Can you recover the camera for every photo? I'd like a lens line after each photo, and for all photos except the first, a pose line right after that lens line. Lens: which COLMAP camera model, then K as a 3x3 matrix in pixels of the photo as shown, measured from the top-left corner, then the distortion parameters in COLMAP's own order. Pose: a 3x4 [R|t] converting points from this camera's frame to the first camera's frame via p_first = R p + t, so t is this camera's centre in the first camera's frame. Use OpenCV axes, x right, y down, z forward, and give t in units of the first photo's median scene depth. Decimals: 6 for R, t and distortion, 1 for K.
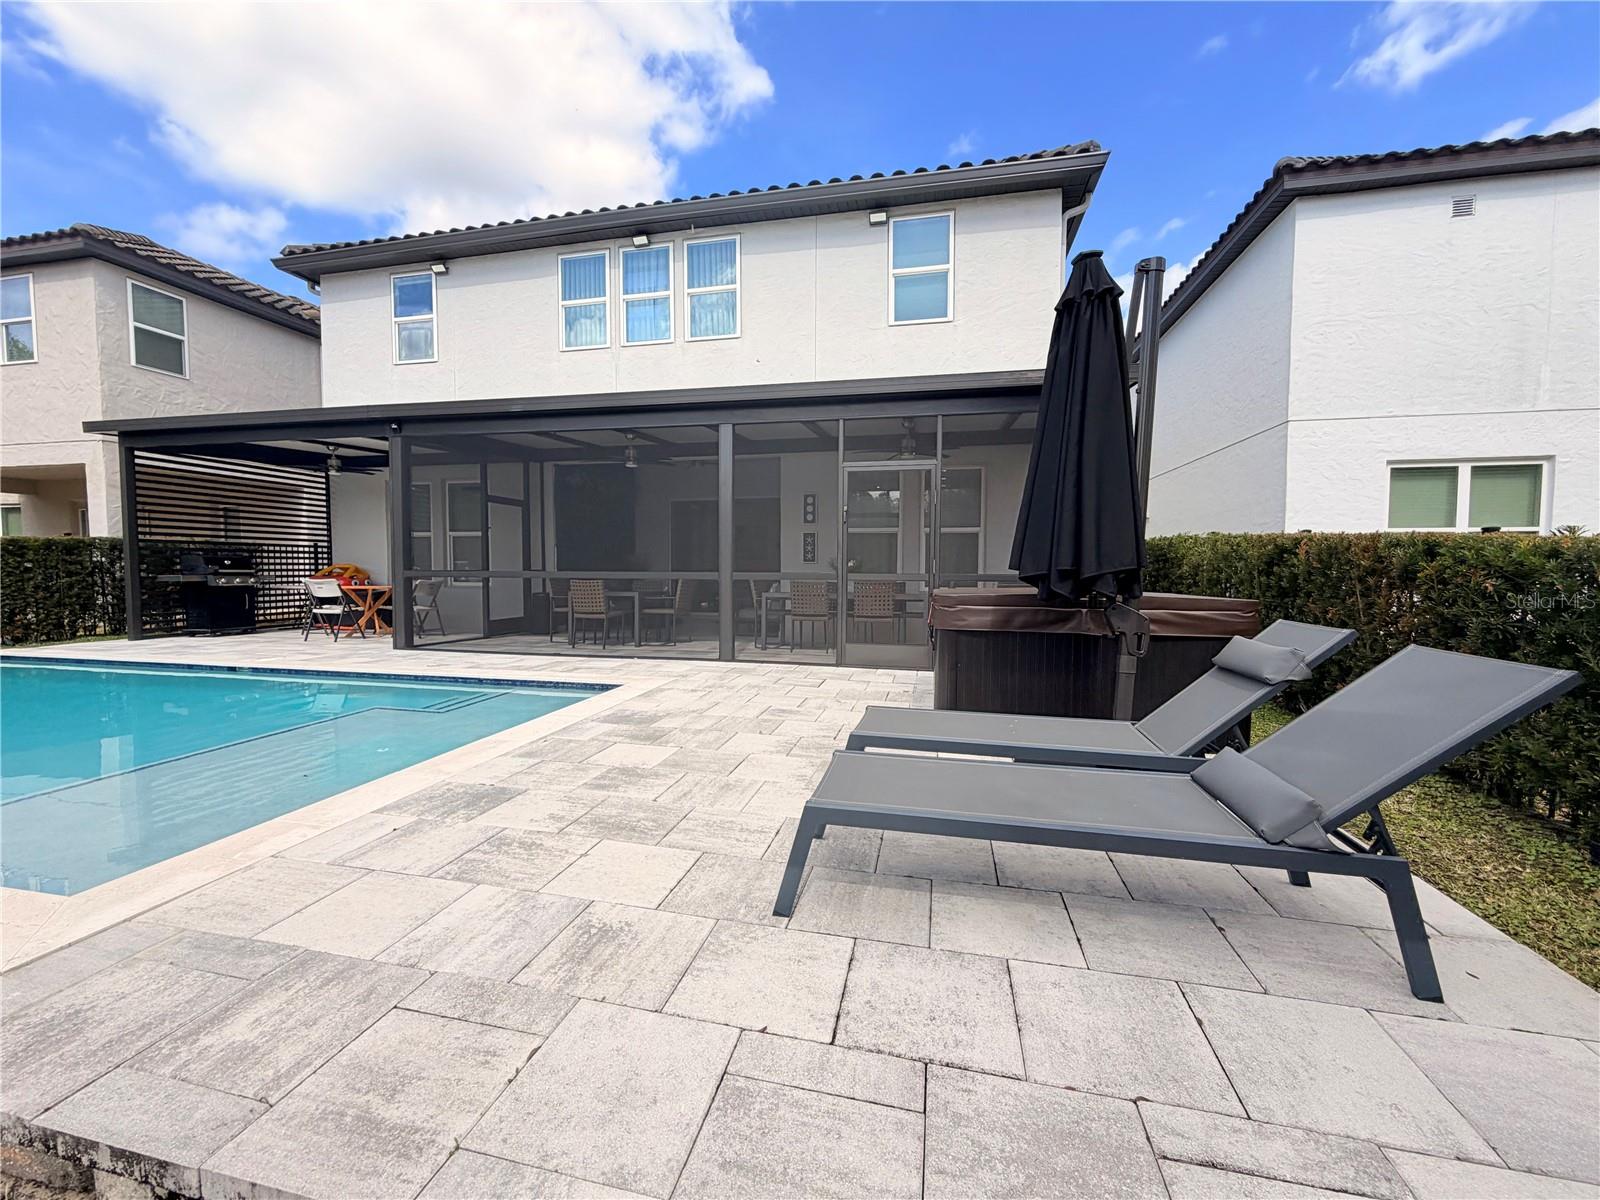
lens RADIAL K [[635.8, 0, 812.0], [0, 635.8, 589.3], [0, 0, 1]] dist [-0.001202, 0.000066]
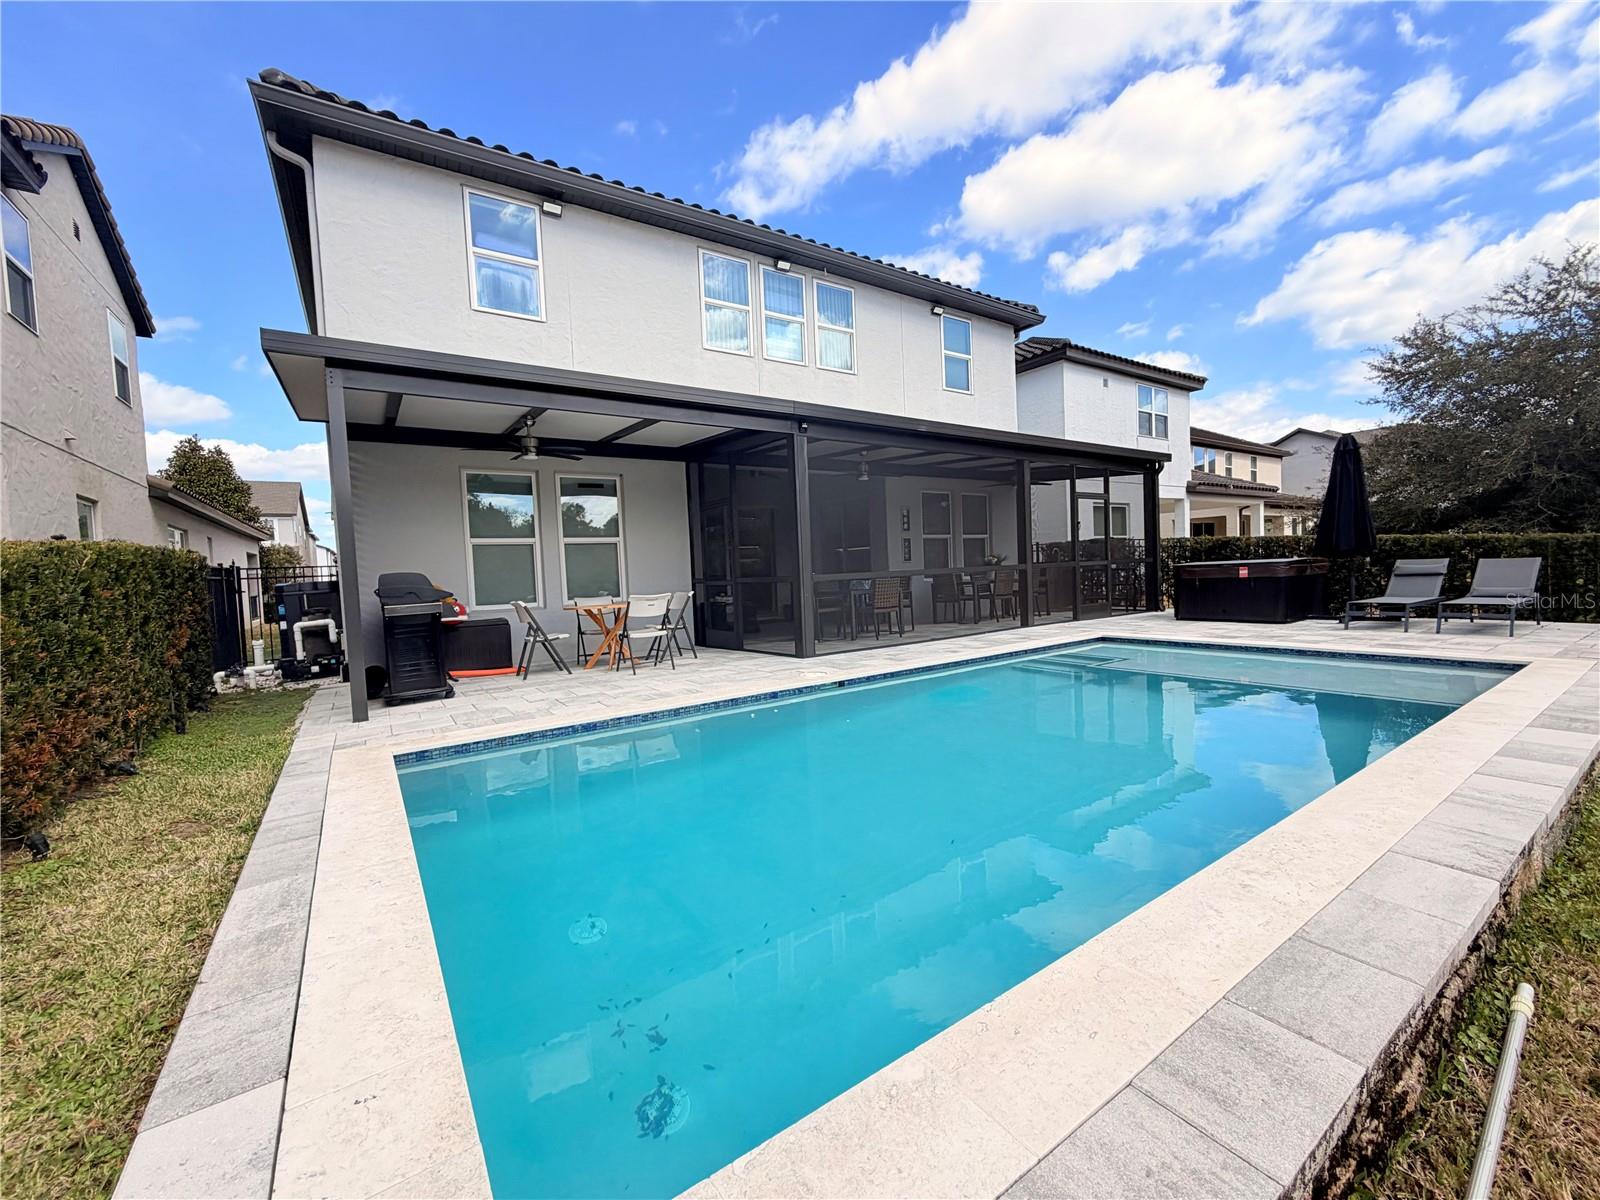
lens RADIAL K [[635.8, 0, 808.7], [0, 635.8, 598.1], [0, 0, 1]] dist [-0.001202, 0.000066]
pose [[0.689249, -0.065435, 0.721563, -1.114520], [0.065957, 0.997445, 0.027450, -0.016352], [-0.721516, 0.028672, 0.691804, 0.260494]]
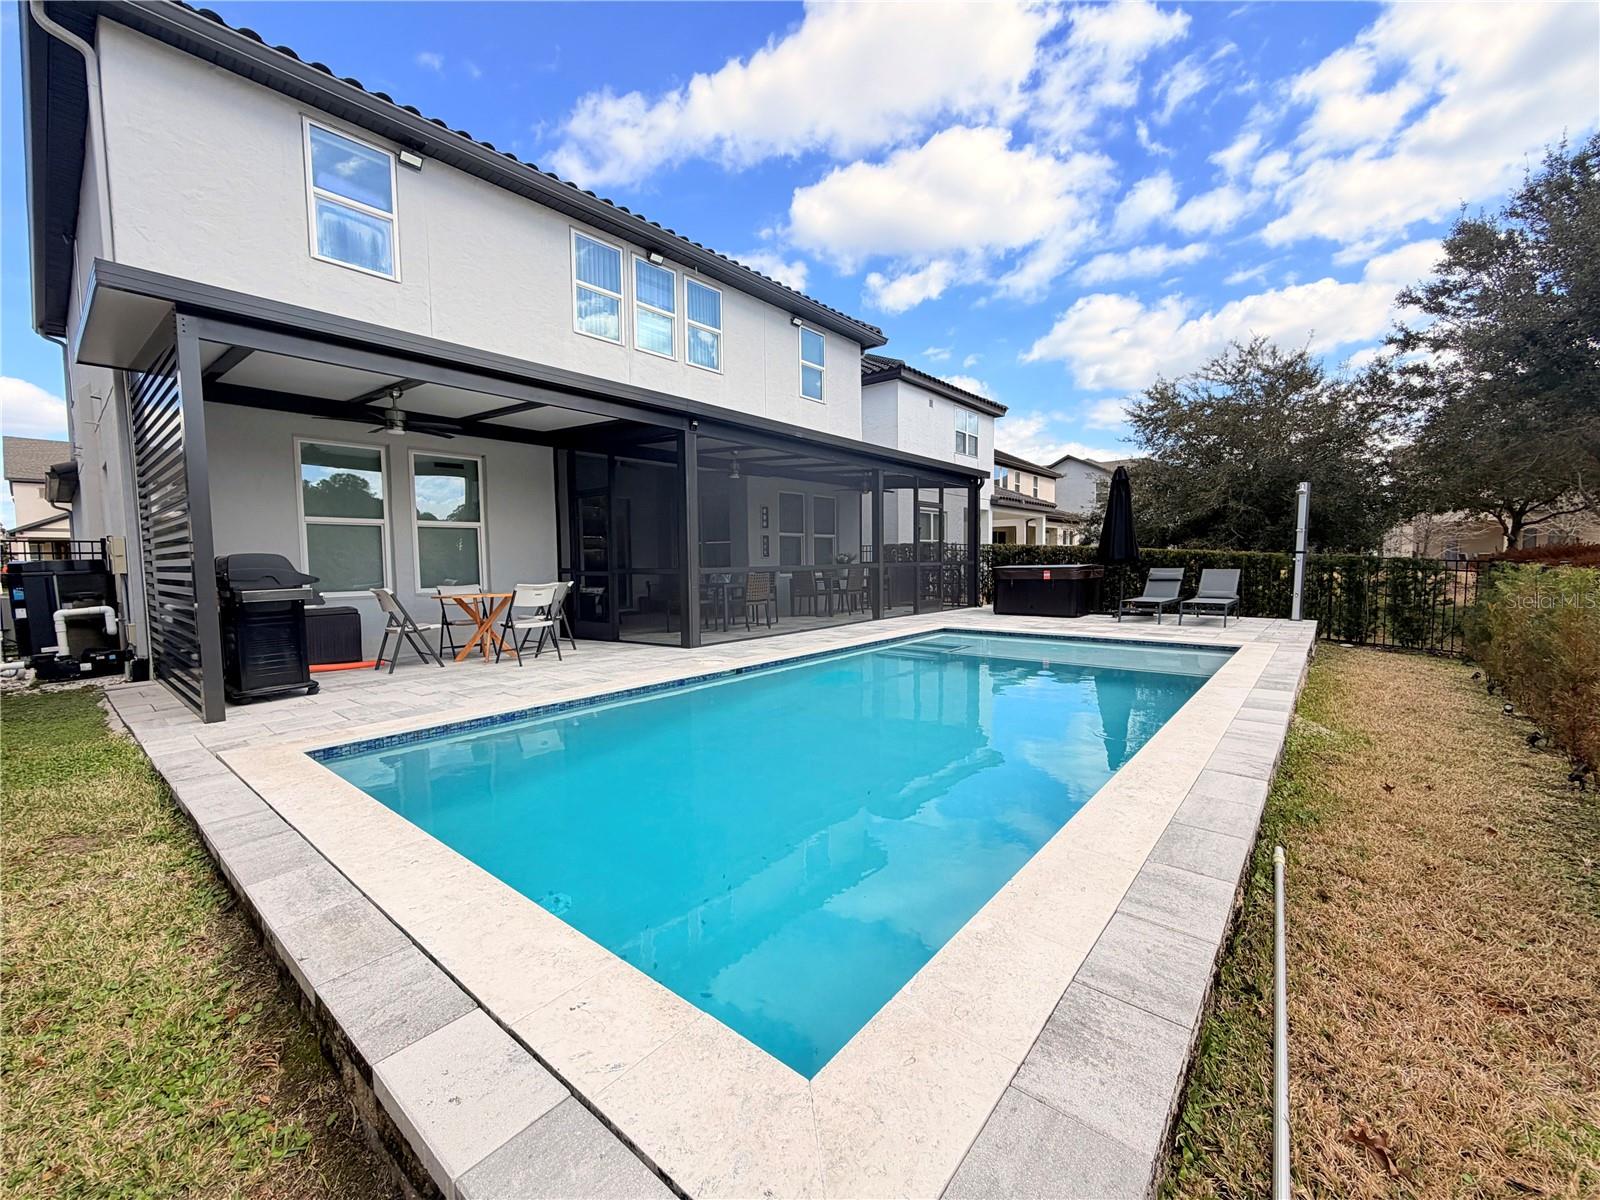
lens RADIAL K [[635.8, 0, 806.2], [0, 635.8, 595.9], [0, 0, 1]] dist [-0.001202, 0.000066]
pose [[0.463299, -0.060695, 0.884121, -1.206314], [0.040157, 0.998065, 0.047474, -0.020803], [-0.885291, 0.013509, 0.464840, 0.303023]]
